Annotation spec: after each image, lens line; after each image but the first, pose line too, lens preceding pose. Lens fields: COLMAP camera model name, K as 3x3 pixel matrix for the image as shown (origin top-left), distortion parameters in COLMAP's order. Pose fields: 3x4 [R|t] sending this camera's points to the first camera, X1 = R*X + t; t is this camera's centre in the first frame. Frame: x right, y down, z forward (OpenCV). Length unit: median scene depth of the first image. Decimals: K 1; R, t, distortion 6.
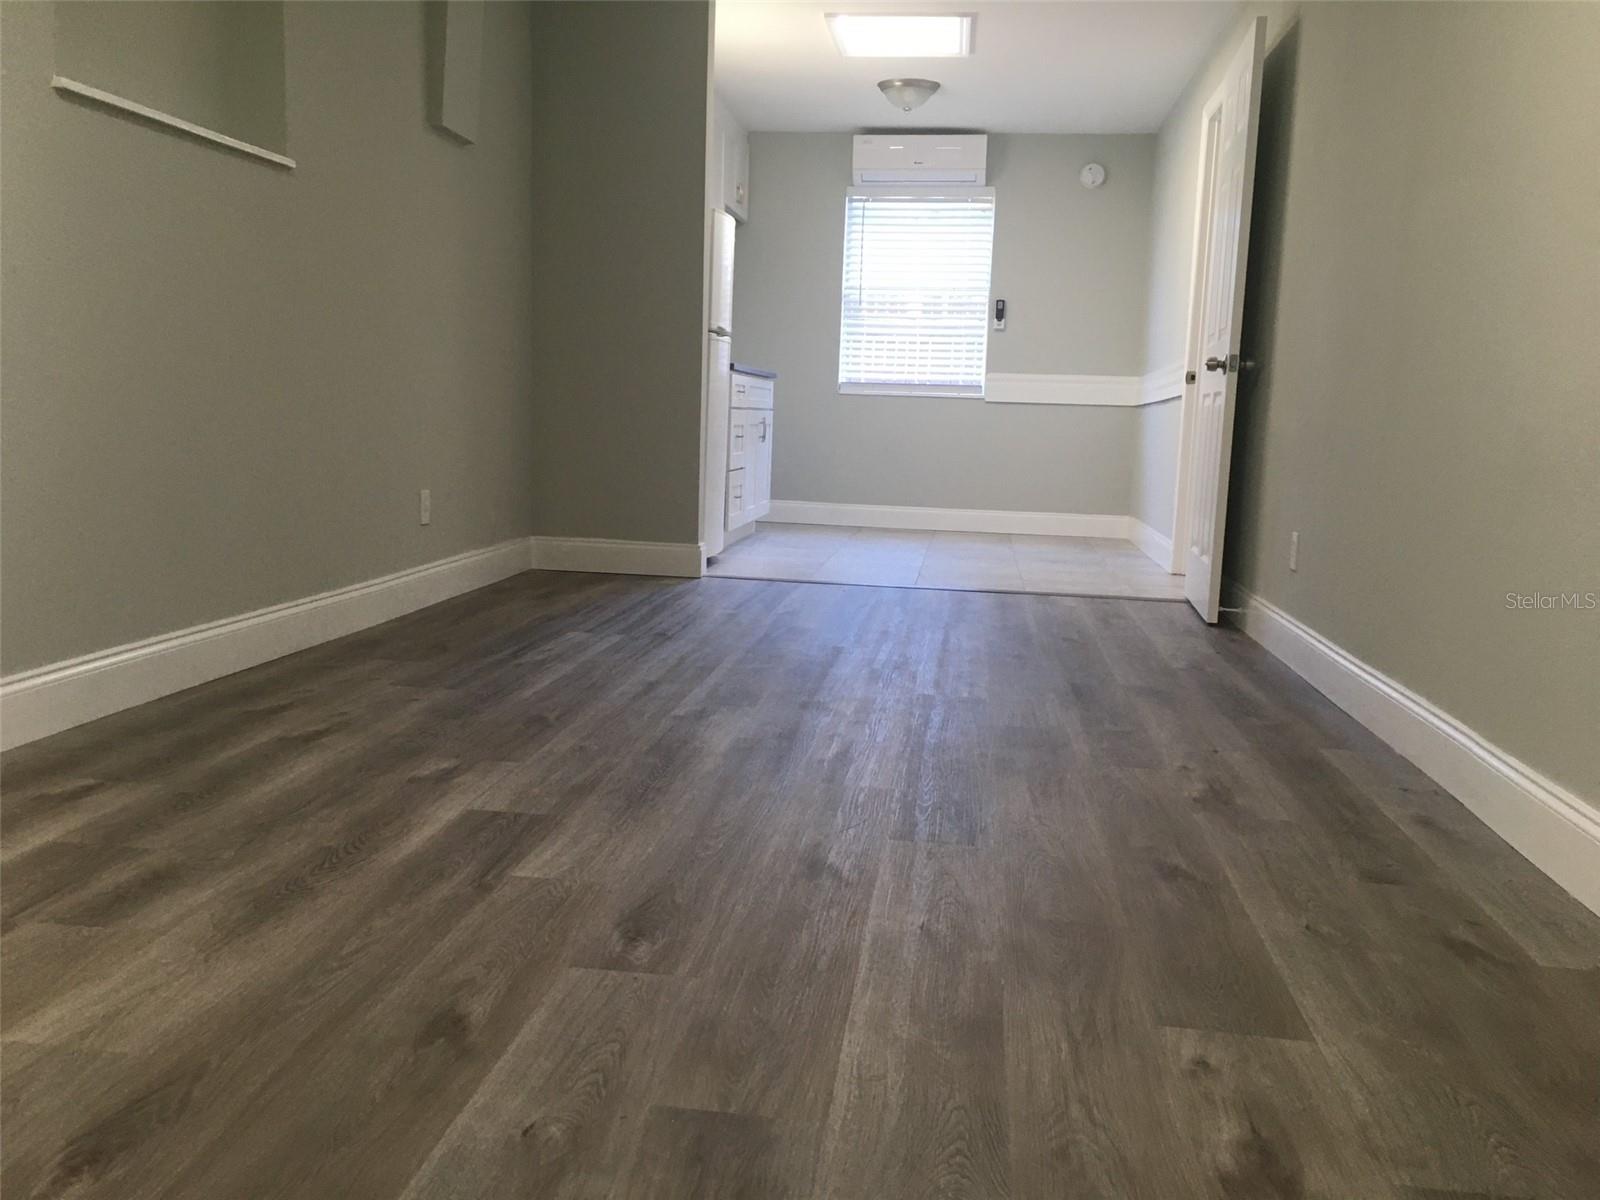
lens RADIAL K [[1370.5, 0, 801.0], [0, 1370.5, 601.7], [0, 0, 1]] dist [0.074388, -0.096197]
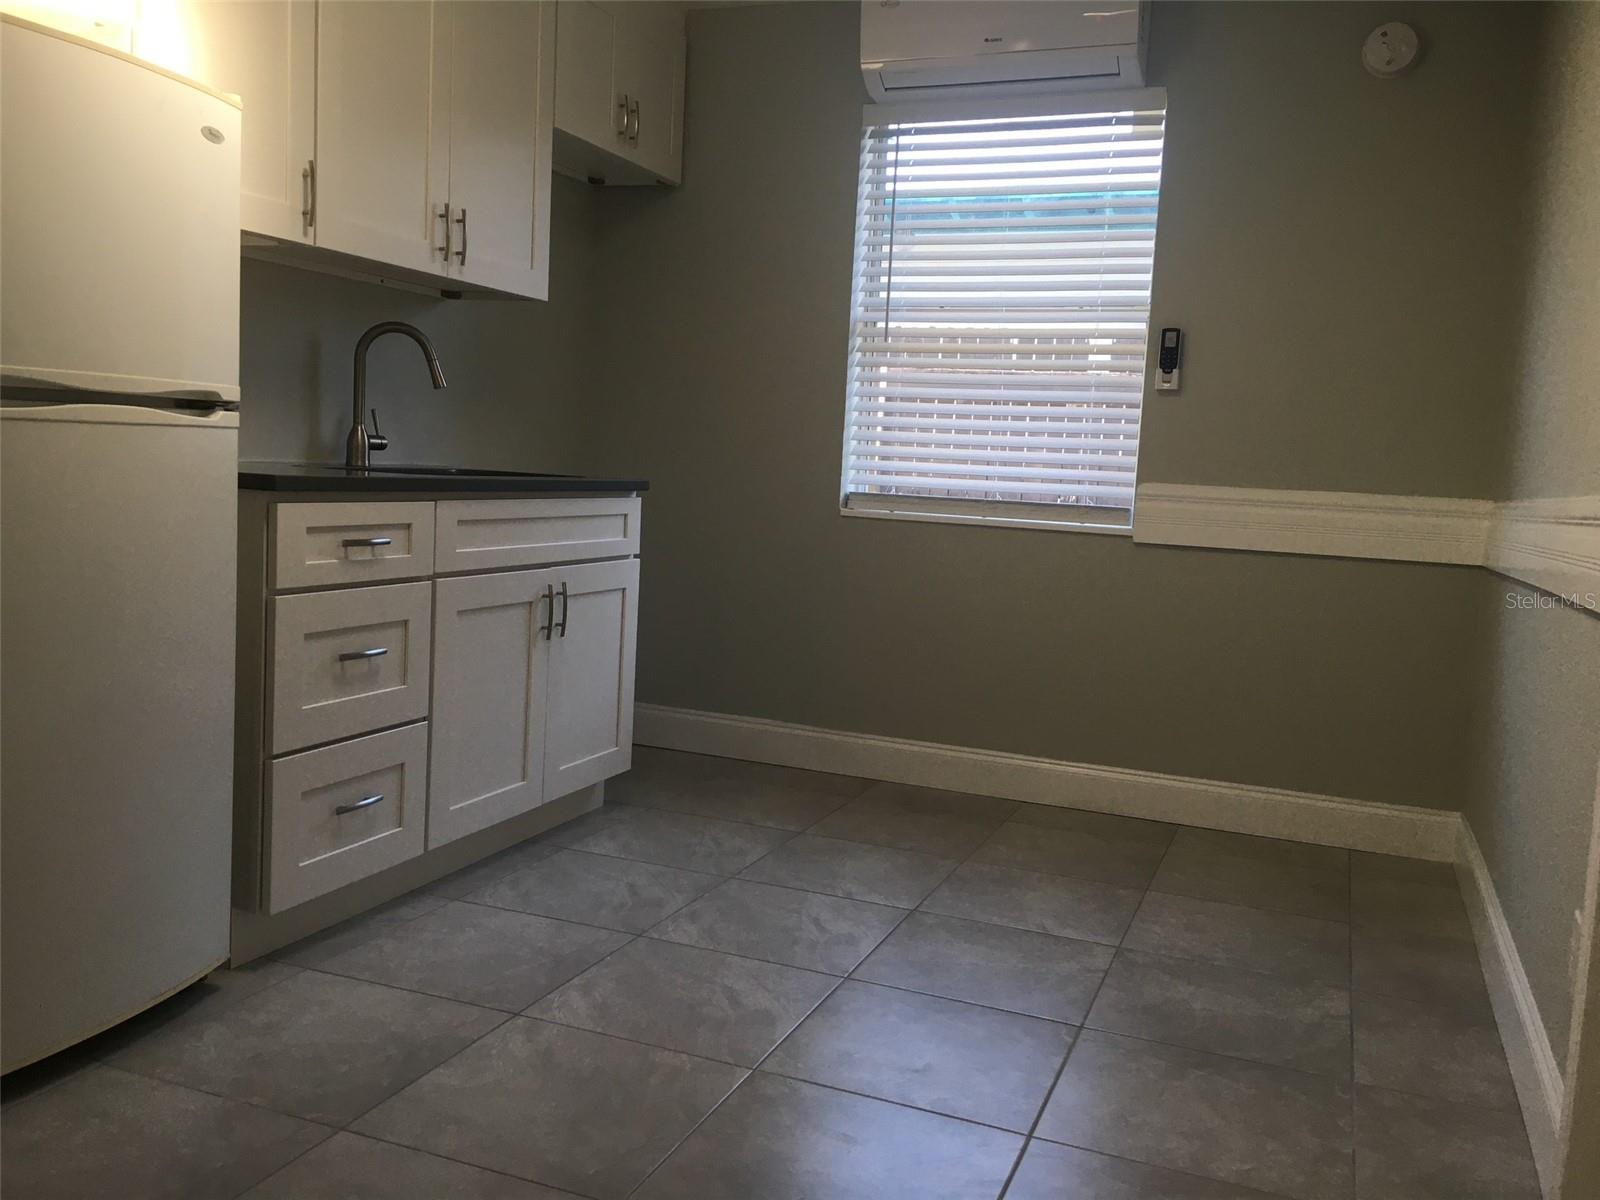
lens RADIAL K [[1370.5, 0, 797.0], [0, 1370.5, 596.5], [0, 0, 1]] dist [0.074388, -0.096197]
pose [[0.965280, 0.043676, -0.257540, 0.145716], [-0.053963, 0.997997, -0.033007, -0.106117], [0.255583, 0.045758, 0.965704, 0.519114]]
